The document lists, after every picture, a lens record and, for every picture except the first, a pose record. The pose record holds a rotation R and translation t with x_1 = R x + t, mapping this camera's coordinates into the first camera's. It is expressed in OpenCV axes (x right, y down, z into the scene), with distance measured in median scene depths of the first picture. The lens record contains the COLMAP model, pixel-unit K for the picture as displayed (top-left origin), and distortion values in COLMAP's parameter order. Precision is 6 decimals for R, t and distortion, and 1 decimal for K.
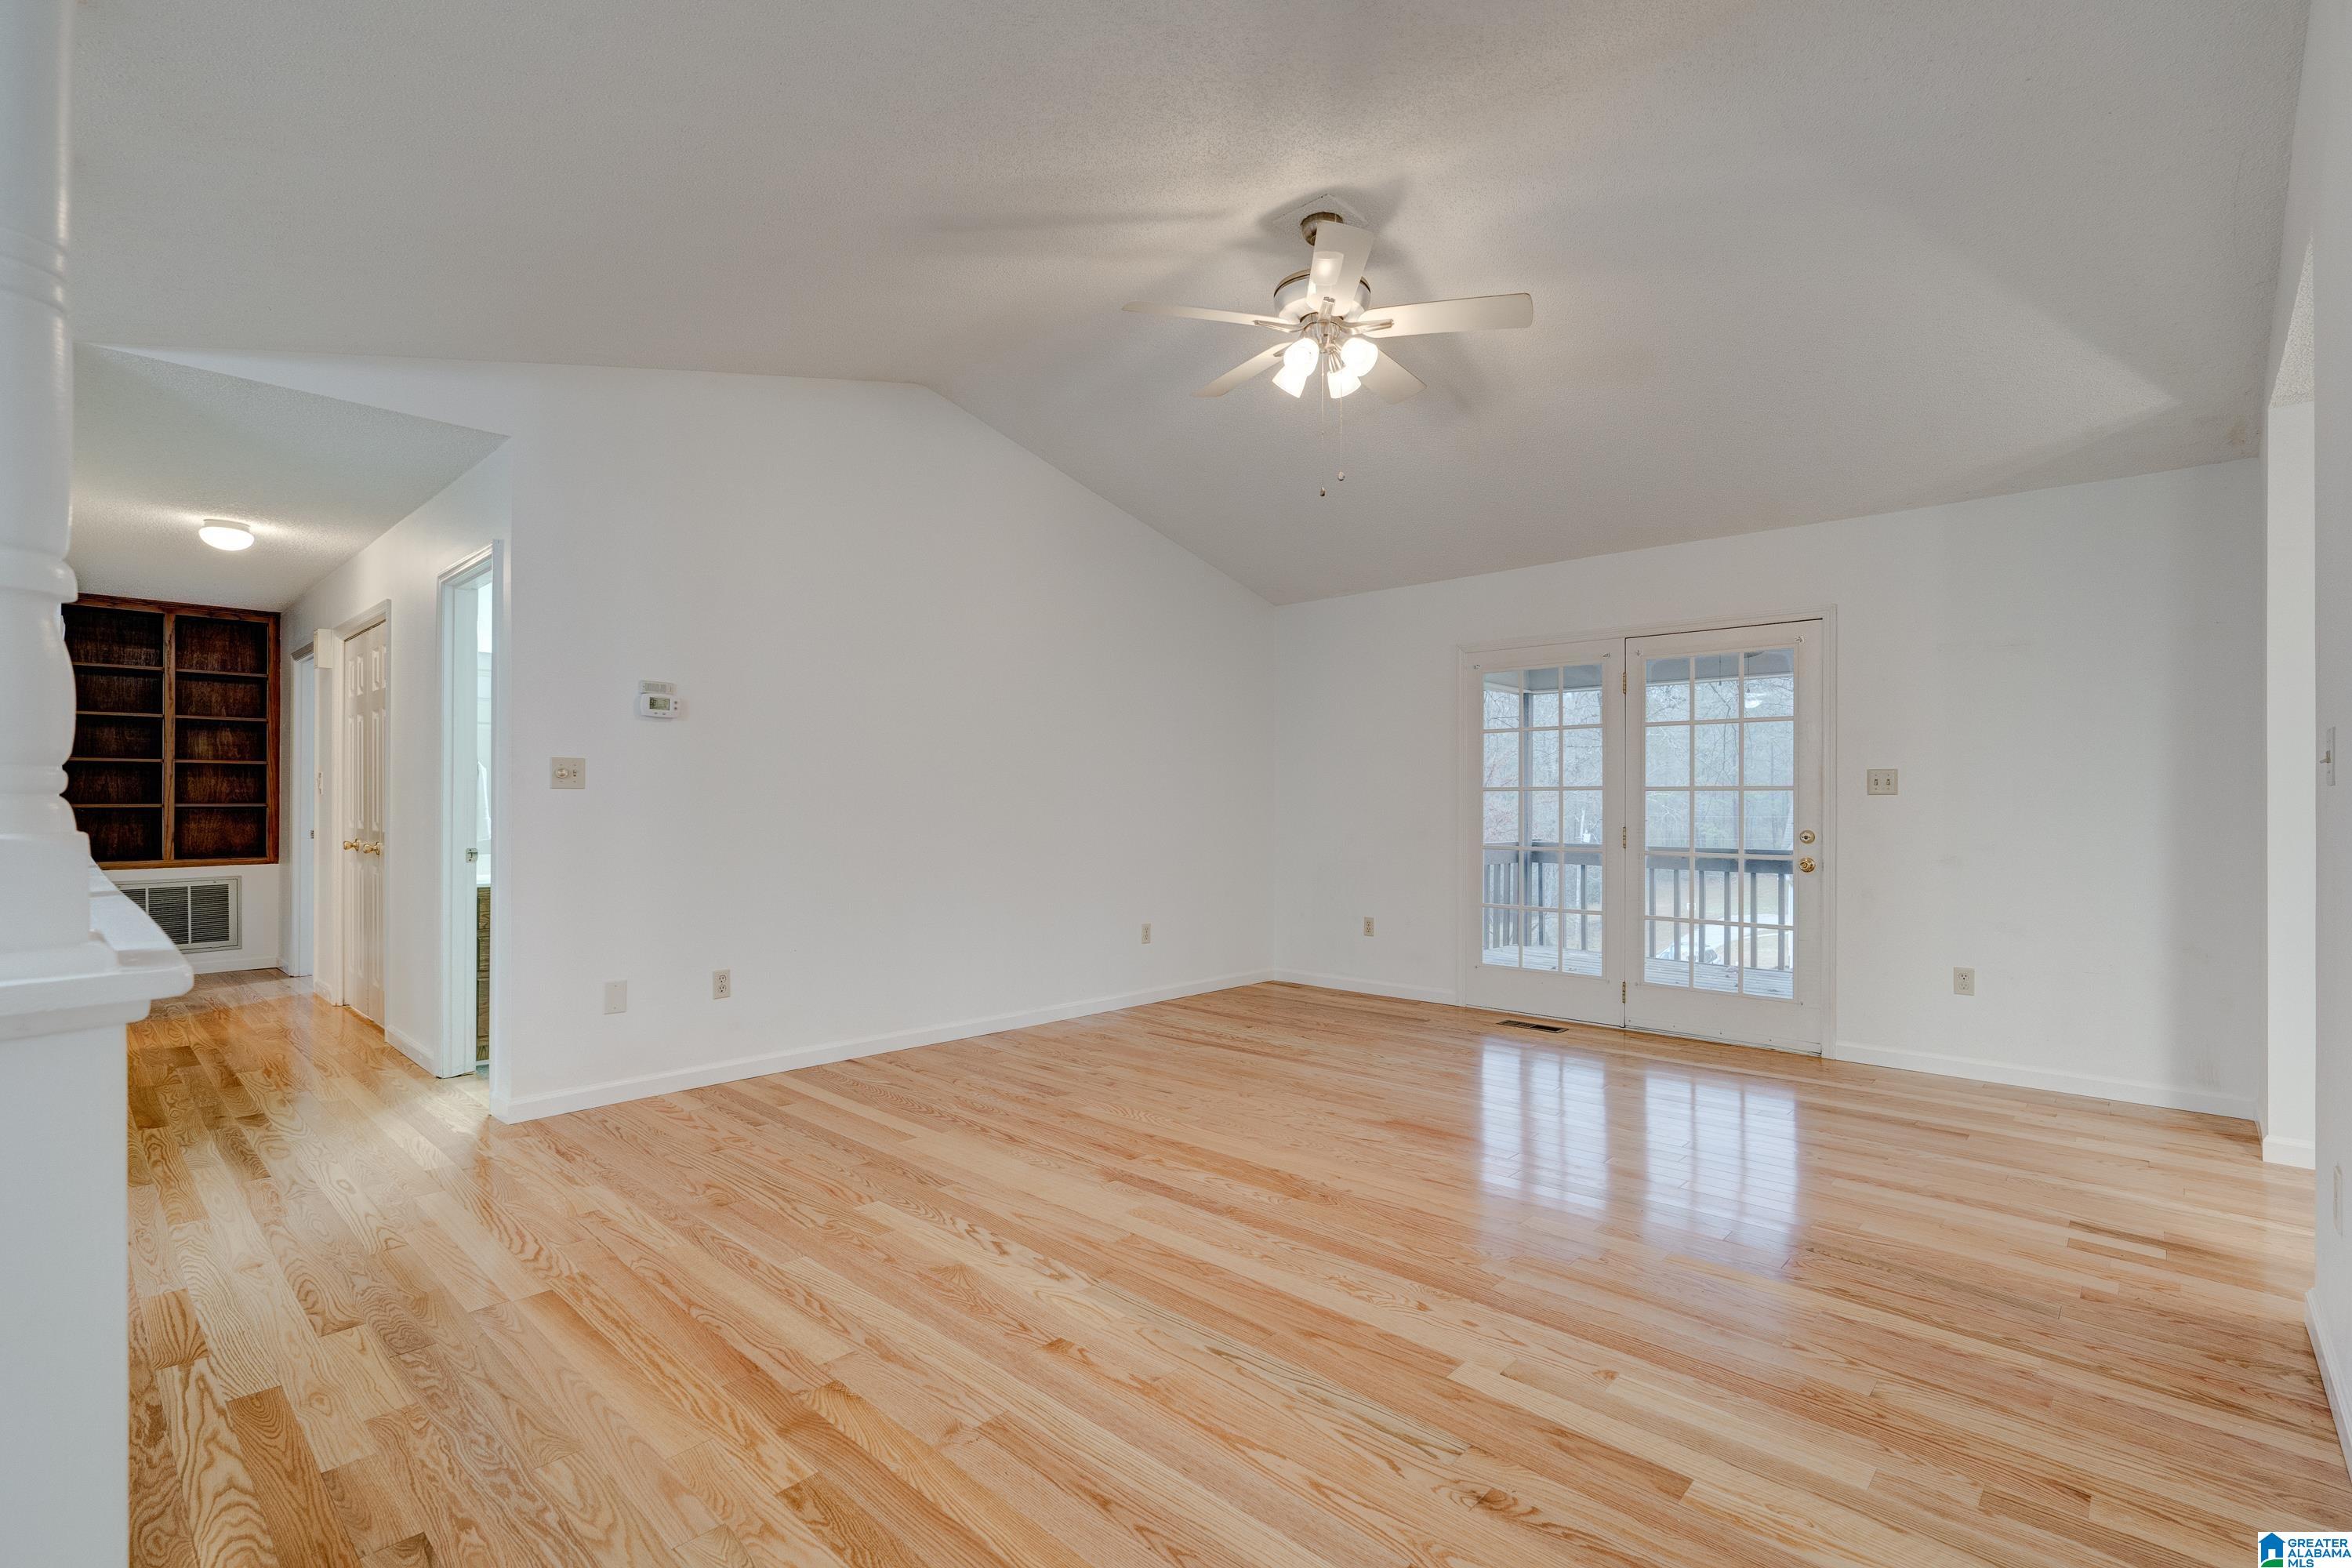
lens RADIAL K [[1093.4, 0, 1182.1], [0, 1093.4, 791.3], [0, 0, 1]] dist [-0.000148, 0.000454]
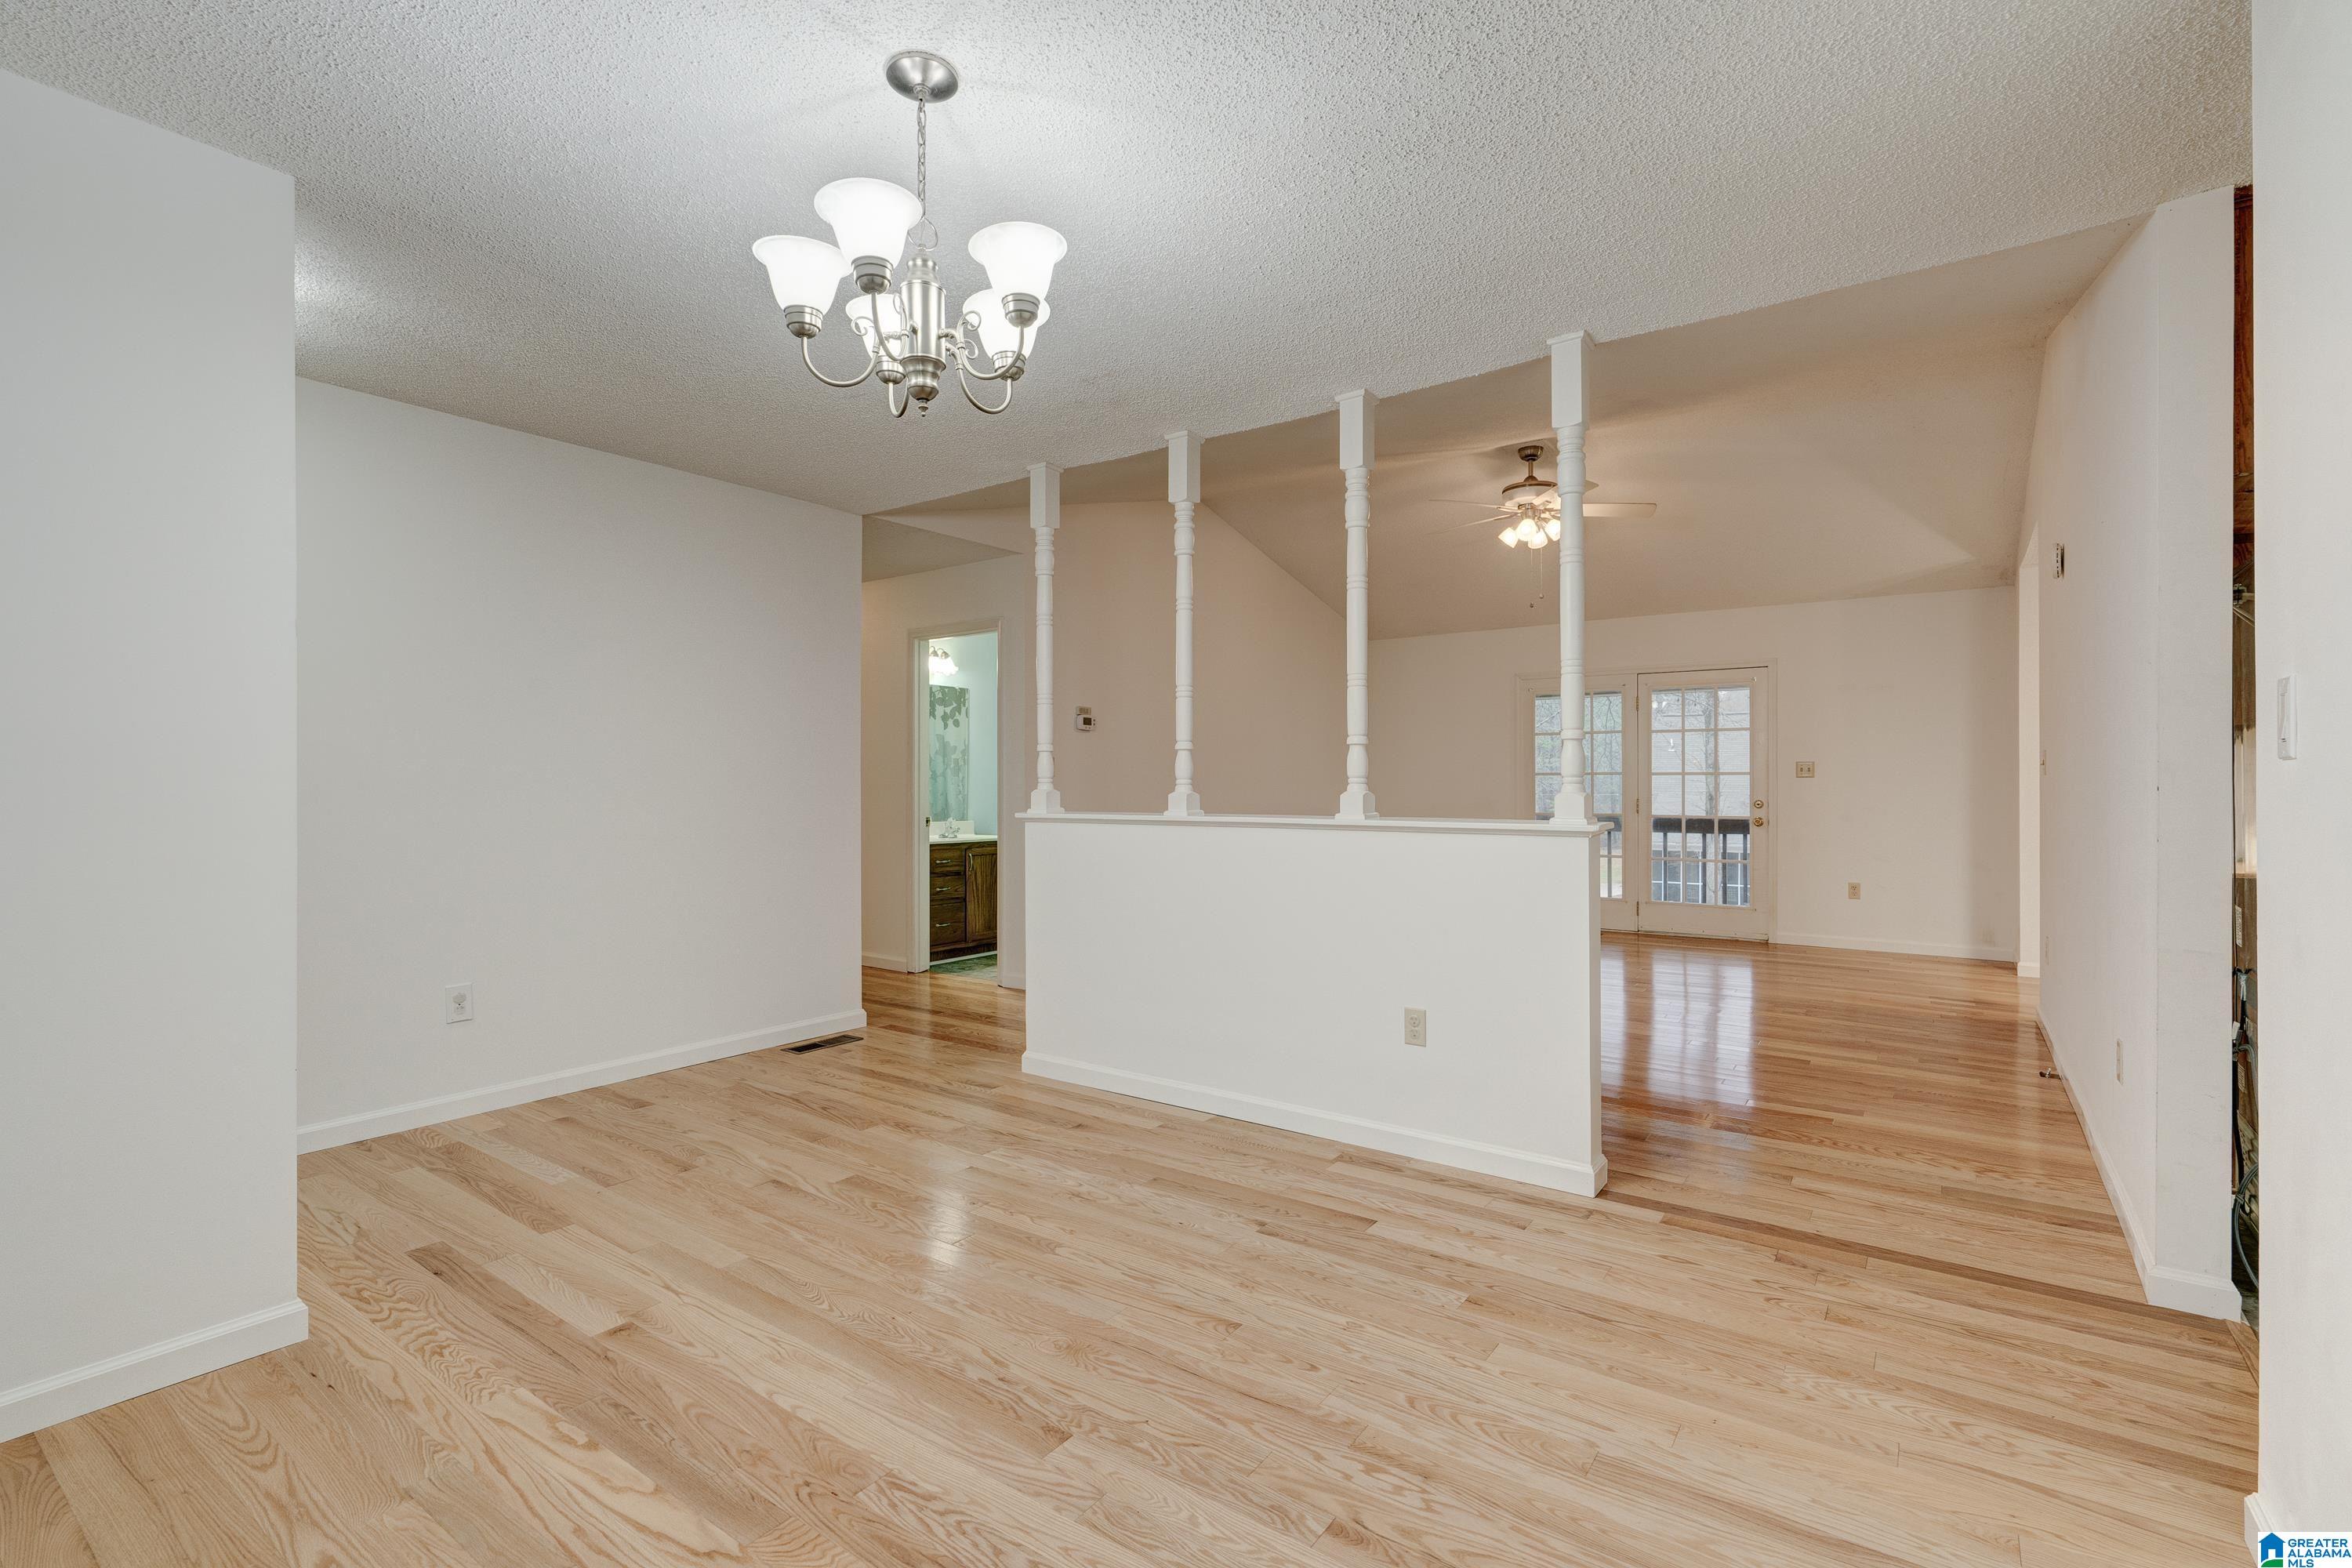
lens RADIAL K [[1083.0, 0, 1175.7], [0, 1083.0, 773.9], [0, 0, 1]] dist [0.000392, 0.000612]
pose [[0.993128, -0.003032, 0.116997, -0.461196], [0.002864, 0.999995, 0.001600, -0.007242], [-0.117001, -0.001254, 0.993131, -0.470067]]
